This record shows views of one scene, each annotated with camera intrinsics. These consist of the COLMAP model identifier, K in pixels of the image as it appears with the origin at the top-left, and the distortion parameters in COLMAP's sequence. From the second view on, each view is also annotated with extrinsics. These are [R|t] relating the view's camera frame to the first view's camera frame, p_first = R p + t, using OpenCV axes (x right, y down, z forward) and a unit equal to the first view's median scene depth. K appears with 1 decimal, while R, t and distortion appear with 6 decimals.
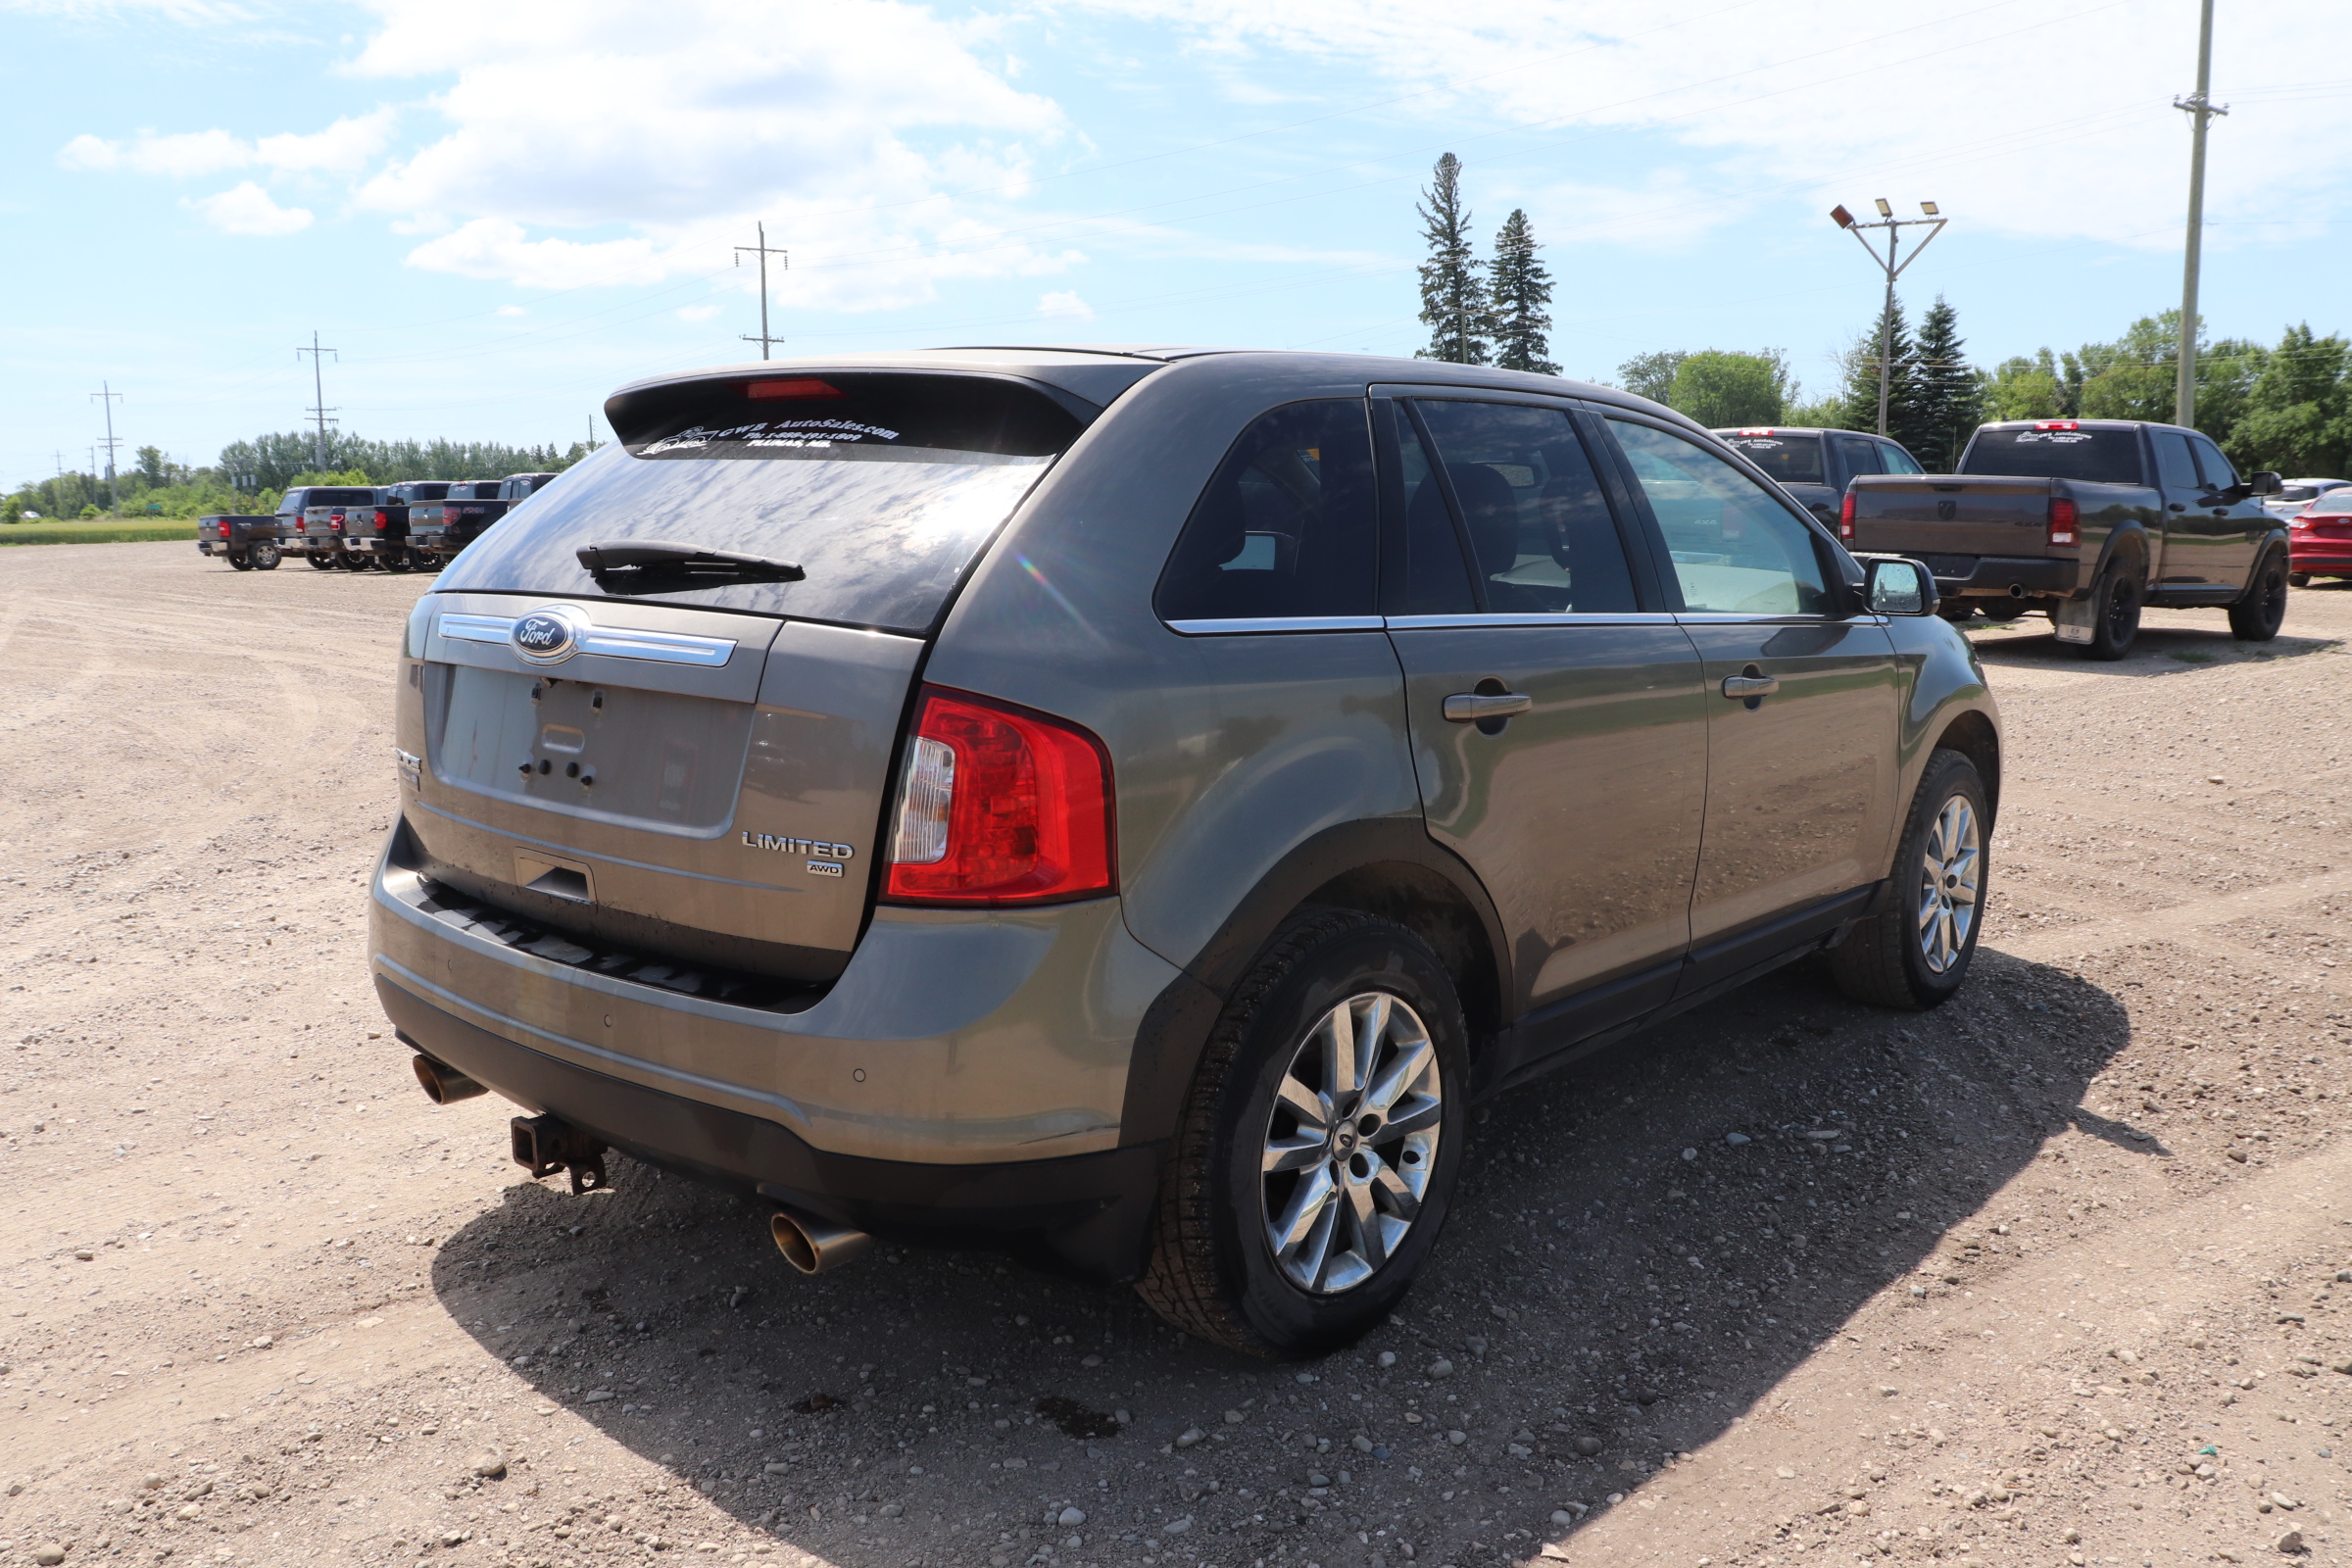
lens RADIAL K [[1934.7, 0, 1178.5], [0, 1934.7, 775.5], [0, 0, 1]] dist [-0.168267, 0.151400]
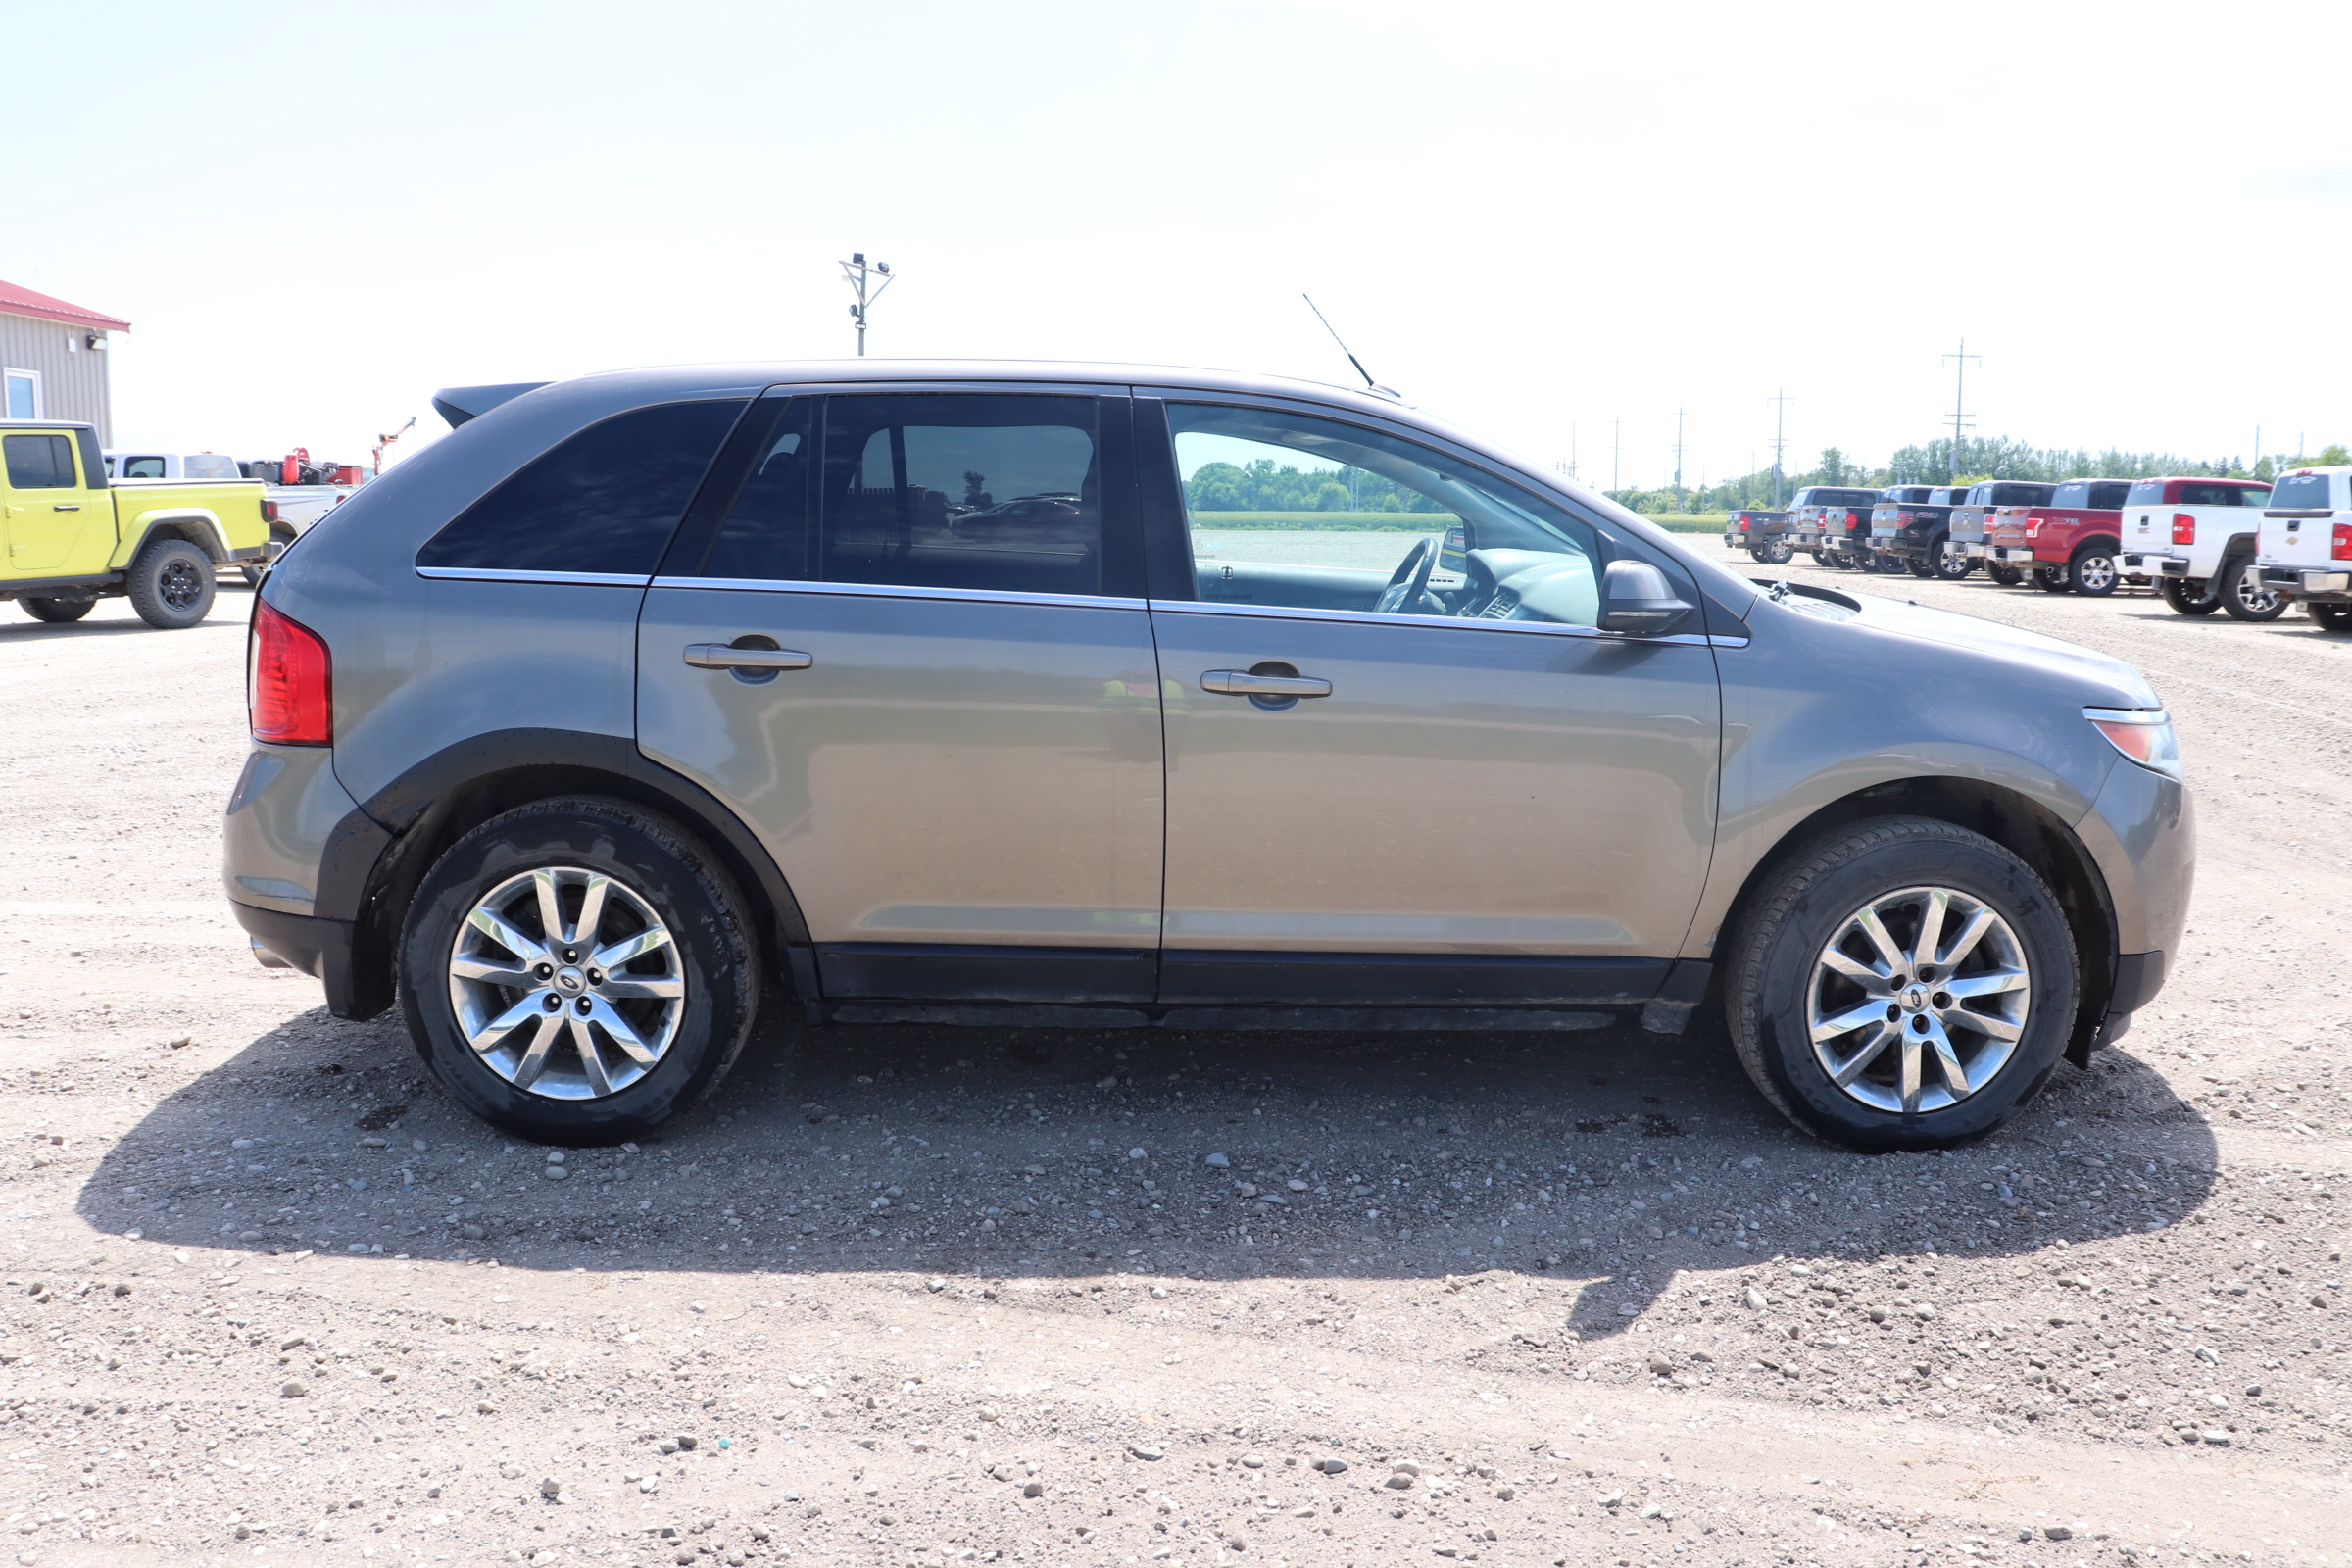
lens RADIAL K [[1920.3, 0, 1200.0], [0, 1920.3, 782.3], [0, 0, 1]] dist [-0.161619, 0.135909]
pose [[0.679158, 0.123891, -0.723461, 0.106418], [-0.123172, 0.990912, 0.054061, -0.005176], [0.723584, 0.052394, 0.688245, 0.036328]]
